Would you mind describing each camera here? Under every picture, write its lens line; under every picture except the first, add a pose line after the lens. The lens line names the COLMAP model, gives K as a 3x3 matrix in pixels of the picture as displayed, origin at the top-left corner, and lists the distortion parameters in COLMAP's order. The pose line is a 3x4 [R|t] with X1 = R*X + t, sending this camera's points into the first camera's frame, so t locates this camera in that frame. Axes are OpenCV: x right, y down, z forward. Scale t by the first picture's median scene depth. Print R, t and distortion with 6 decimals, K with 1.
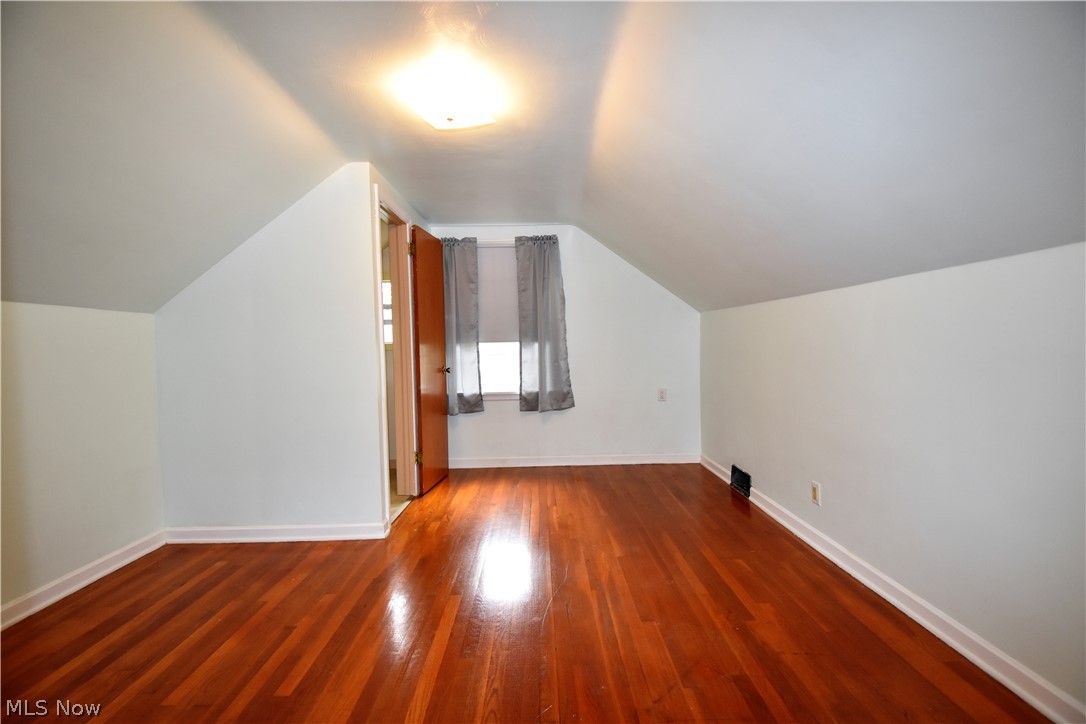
lens RADIAL K [[490.8, 0, 549.6], [0, 490.8, 354.7], [0, 0, 1]] dist [0.002710, -0.010260]
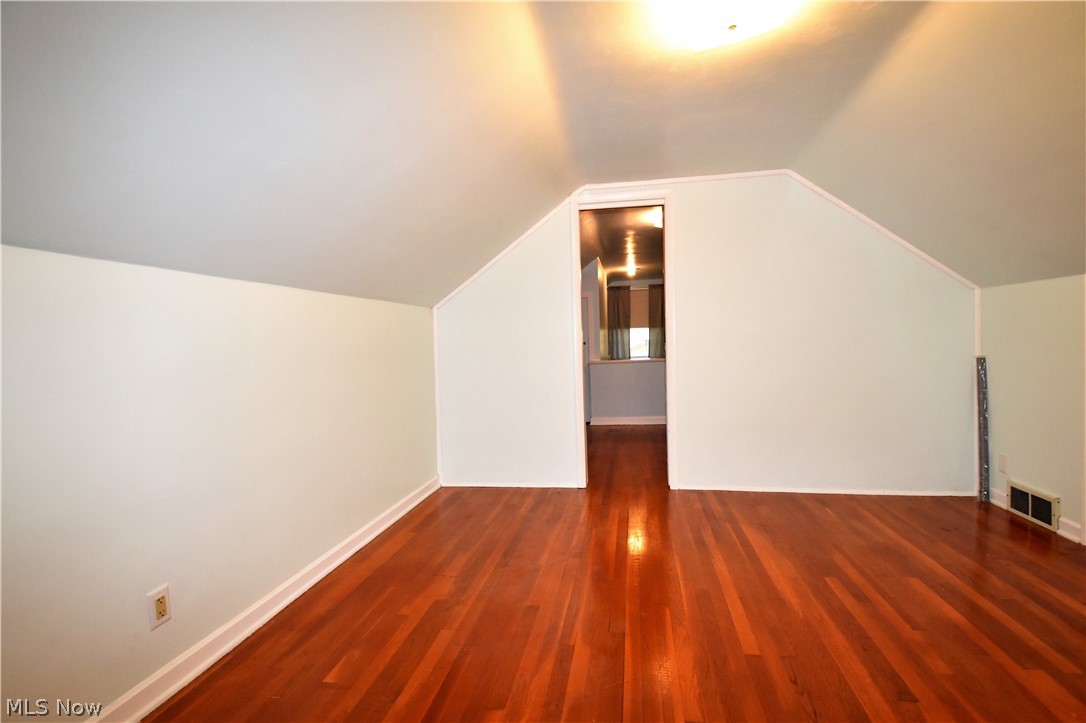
lens RADIAL K [[490.8, 0, 549.6], [0, 490.8, 354.2], [0, 0, 1]] dist [0.002710, -0.010260]
pose [[-0.981100, 0.042804, 0.188706, -0.046077], [0.051016, 0.997941, 0.038880, -0.021845], [-0.186654, 0.047772, -0.981264, 1.817779]]
